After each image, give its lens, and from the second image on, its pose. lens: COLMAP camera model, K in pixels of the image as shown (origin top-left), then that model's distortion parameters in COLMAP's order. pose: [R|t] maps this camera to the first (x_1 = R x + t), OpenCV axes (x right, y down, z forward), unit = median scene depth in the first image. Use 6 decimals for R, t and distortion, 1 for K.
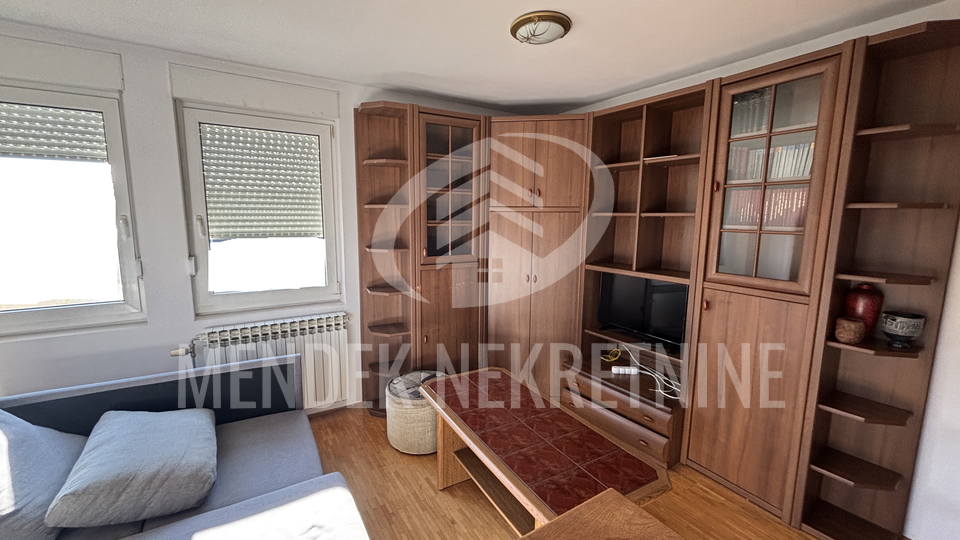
lens RADIAL K [[384.0, 0, 476.6], [0, 384.0, 267.9], [0, 0, 1]] dist [-0.002074, -0.000538]
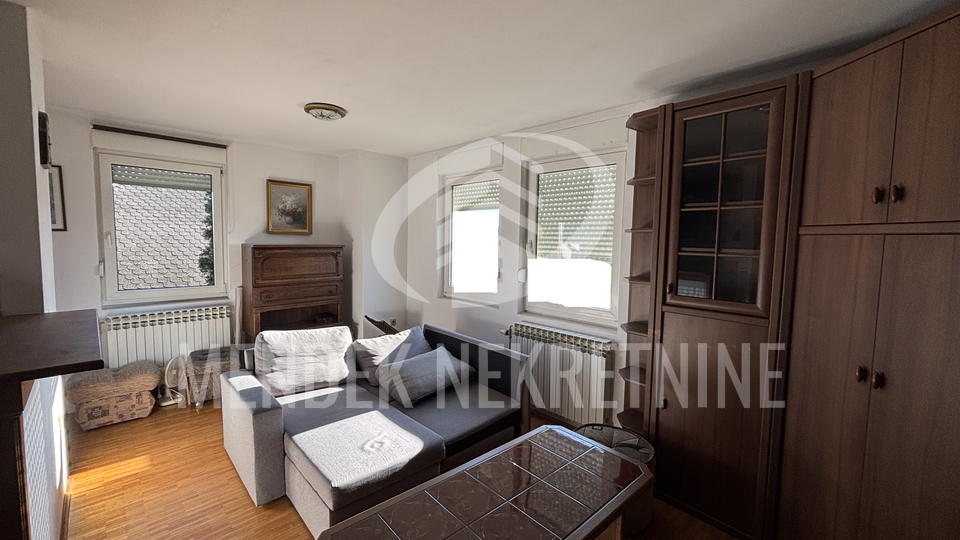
lens RADIAL K [[384.0, 0, 477.9], [0, 384.0, 268.3], [0, 0, 1]] dist [-0.002074, -0.000538]
pose [[0.235577, 0.069820, -0.969344, 0.556035], [-0.146648, 0.988549, 0.035564, -0.055126], [0.960728, 0.133774, 0.243119, 0.468586]]
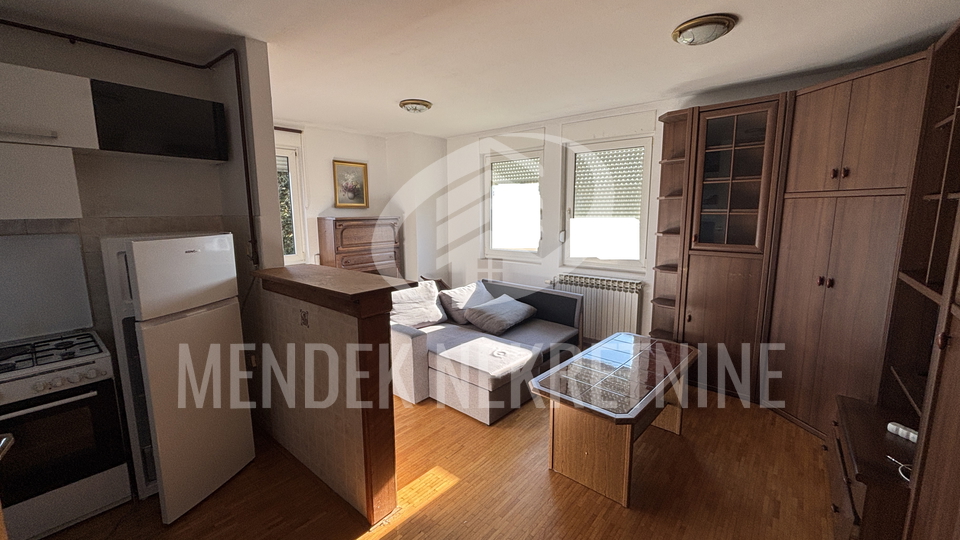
lens RADIAL K [[384.0, 0, 477.8], [0, 384.0, 267.9], [0, 0, 1]] dist [-0.002074, -0.000538]
pose [[0.319556, 0.130851, -0.938489, 0.765903], [-0.117993, 0.988206, 0.097606, 0.010152], [0.940192, 0.079545, 0.331226, 0.058892]]
